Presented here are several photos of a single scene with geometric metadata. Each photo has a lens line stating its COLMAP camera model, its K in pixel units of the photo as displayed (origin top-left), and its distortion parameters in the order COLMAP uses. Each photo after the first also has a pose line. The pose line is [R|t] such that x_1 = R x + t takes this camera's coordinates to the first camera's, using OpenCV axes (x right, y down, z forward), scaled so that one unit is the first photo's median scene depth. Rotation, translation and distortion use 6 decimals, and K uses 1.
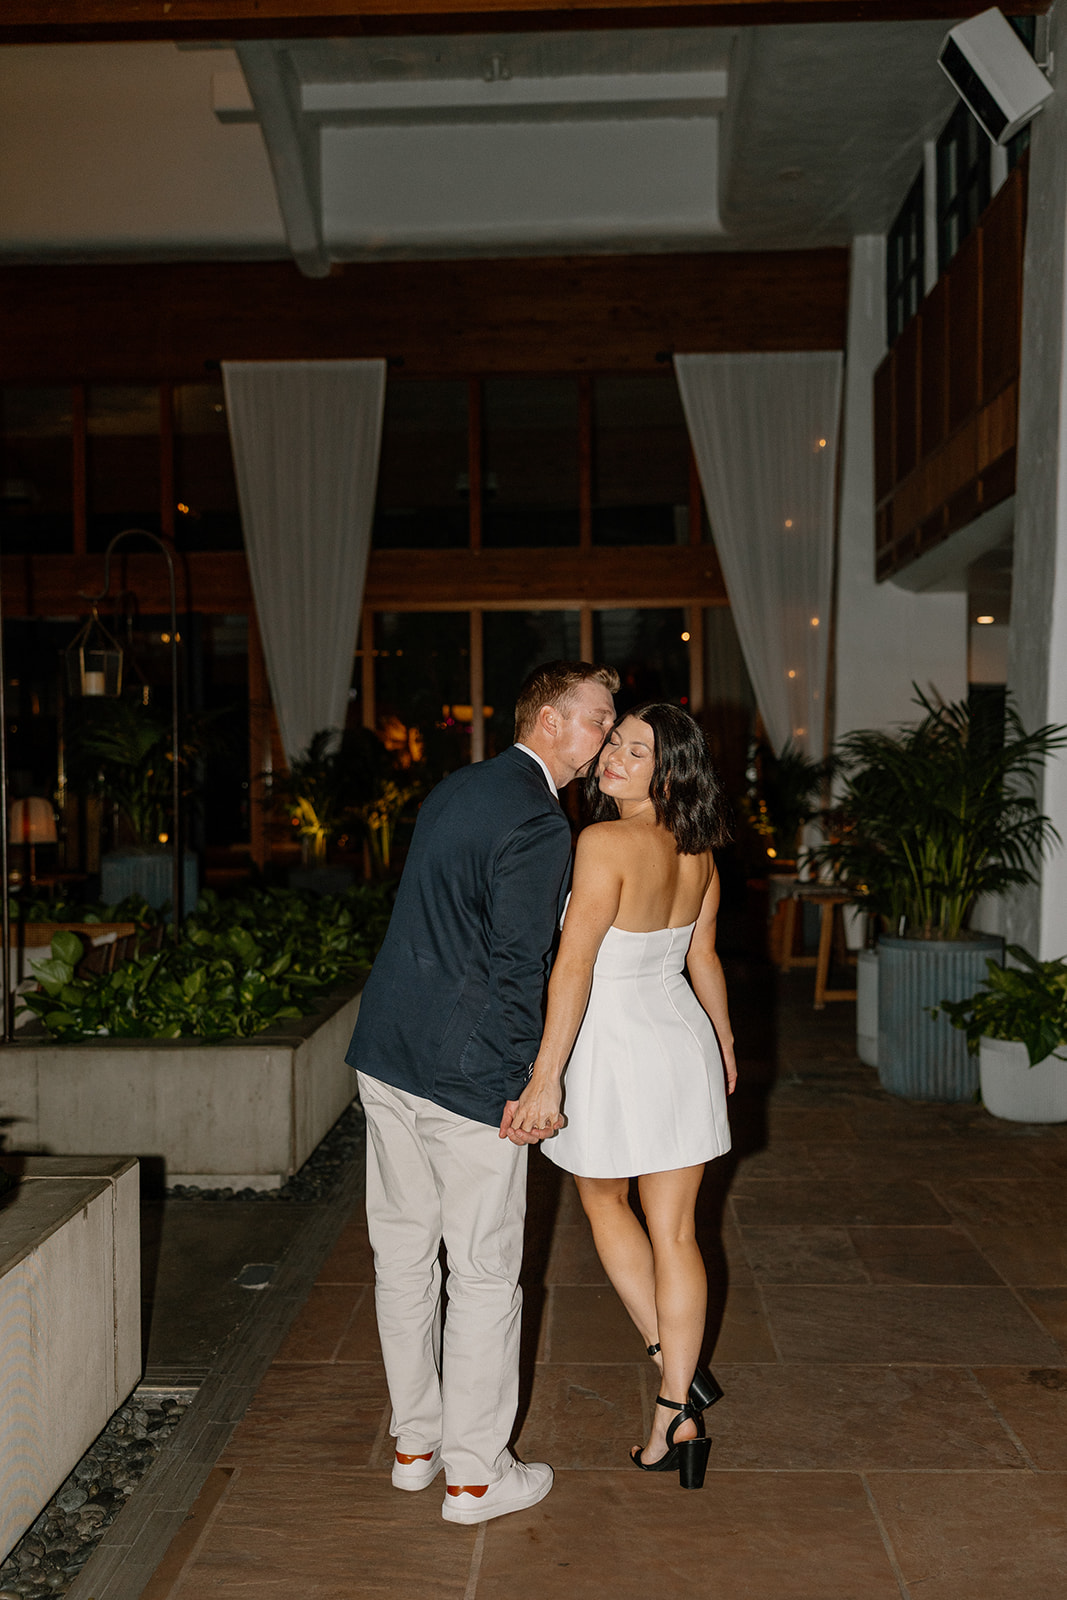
lens RADIAL K [[1603.5, 0, 533.5], [0, 1603.5, 800.0], [0, 0, 1]] dist [0.059717, -0.000927]
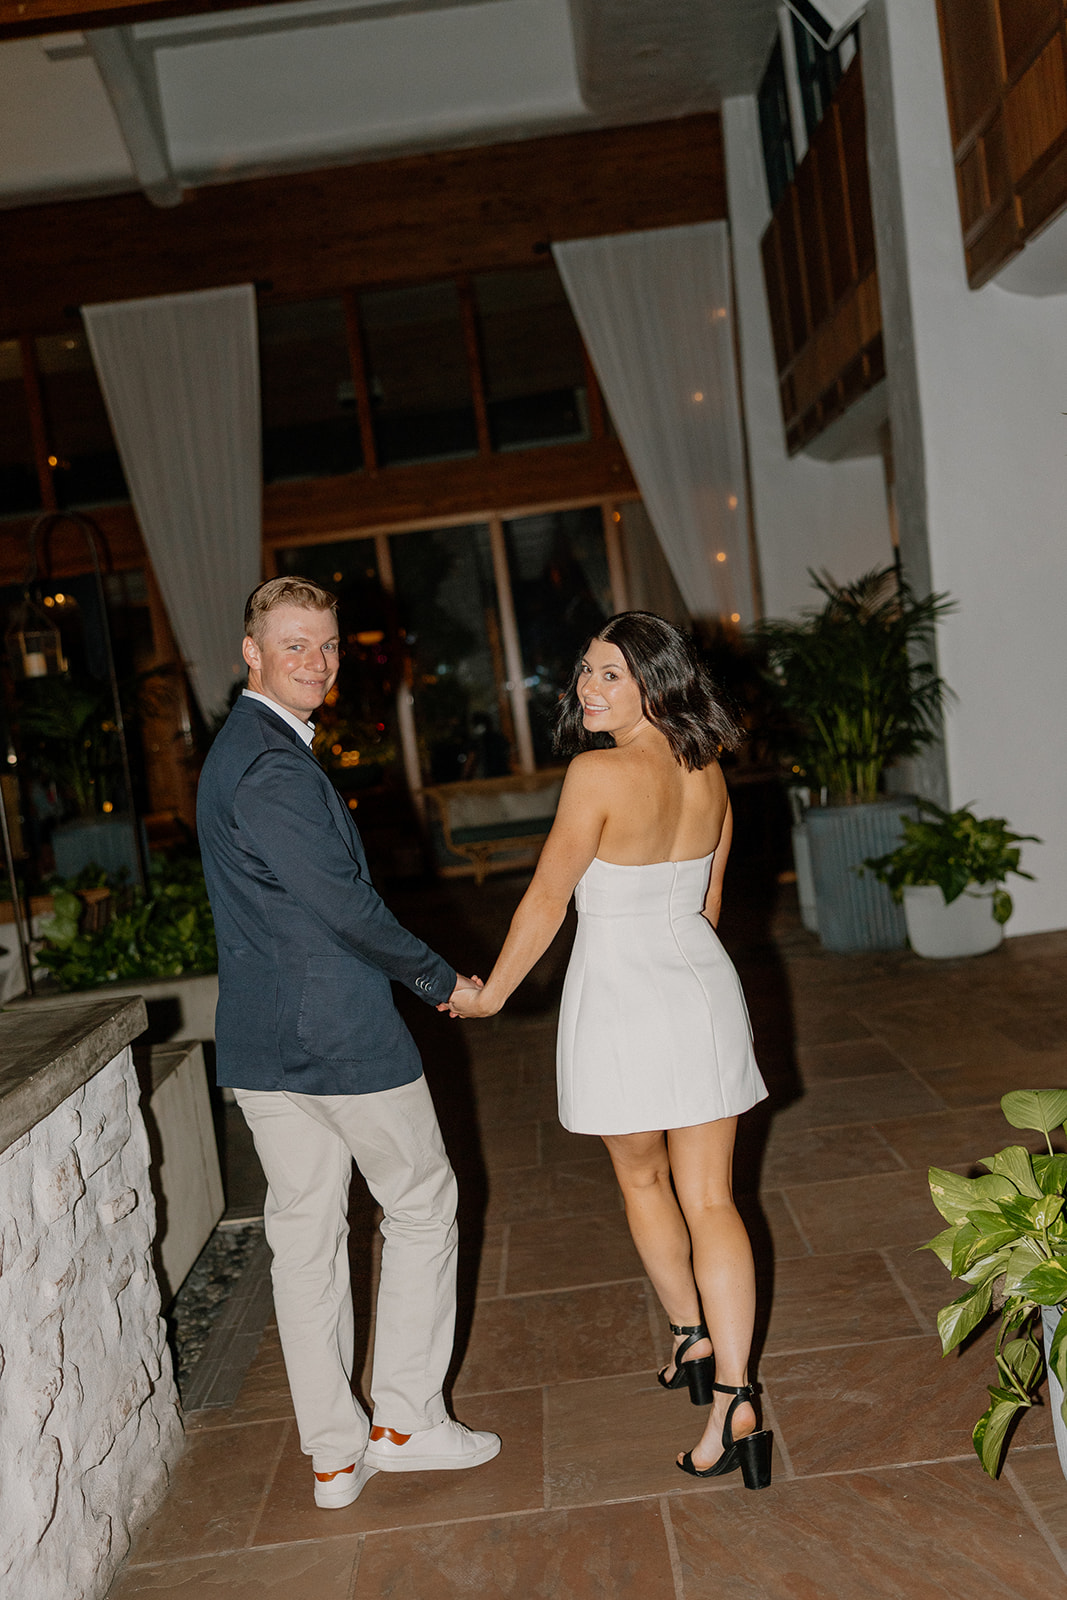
lens RADIAL K [[1766.0, 0, 533.5], [0, 1766.0, 800.0], [0, 0, 1]] dist [-0.006499, -0.006269]
pose [[0.991430, -0.126104, 0.034137, -0.002934], [0.124449, 0.991117, 0.046898, 0.000963], [-0.039748, -0.042248, 0.998316, -0.133385]]
